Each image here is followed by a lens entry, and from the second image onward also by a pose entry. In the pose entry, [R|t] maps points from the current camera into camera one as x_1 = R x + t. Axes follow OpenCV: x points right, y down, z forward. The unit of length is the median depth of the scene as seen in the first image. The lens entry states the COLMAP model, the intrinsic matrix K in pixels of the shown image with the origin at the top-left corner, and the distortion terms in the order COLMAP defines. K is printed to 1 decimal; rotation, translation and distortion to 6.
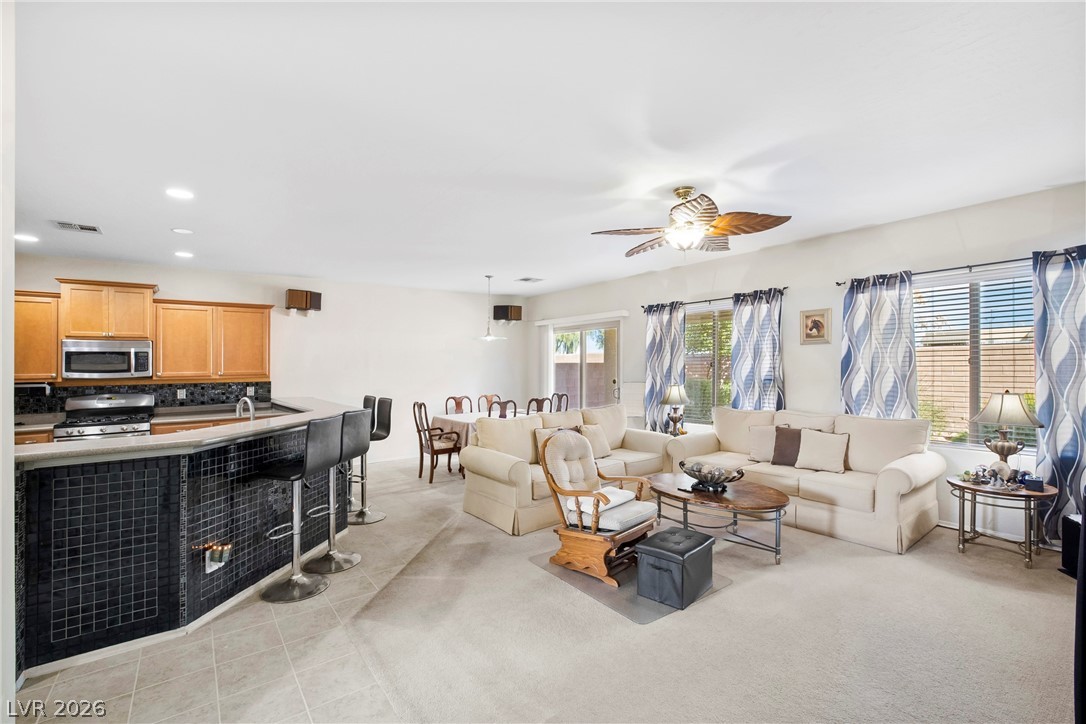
lens RADIAL K [[475.7, 0, 547.1], [0, 475.7, 394.9], [0, 0, 1]] dist [-0.036235, 0.015582]
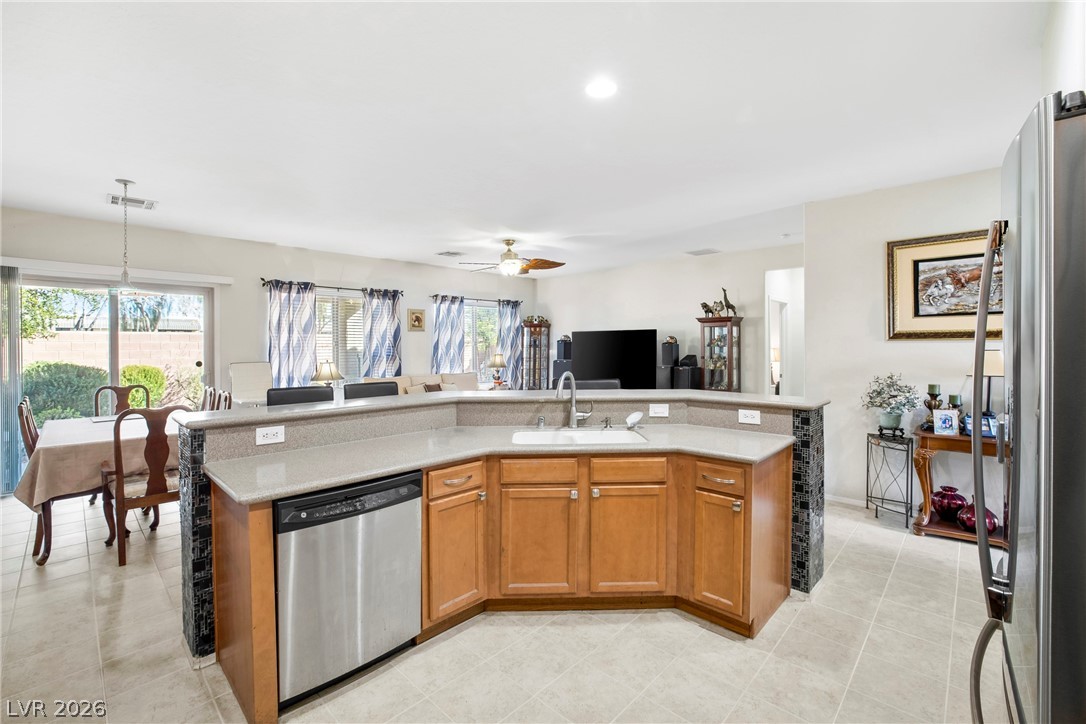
lens RADIAL K [[475.7, 0, 531.3], [0, 475.7, 351.2], [0, 0, 1]] dist [-0.036235, 0.015582]
pose [[-0.133579, 0.003136, 0.991033, -1.115272], [0.066390, 0.997777, 0.005791, -0.029565], [-0.988812, 0.066569, -0.133490, 0.917373]]
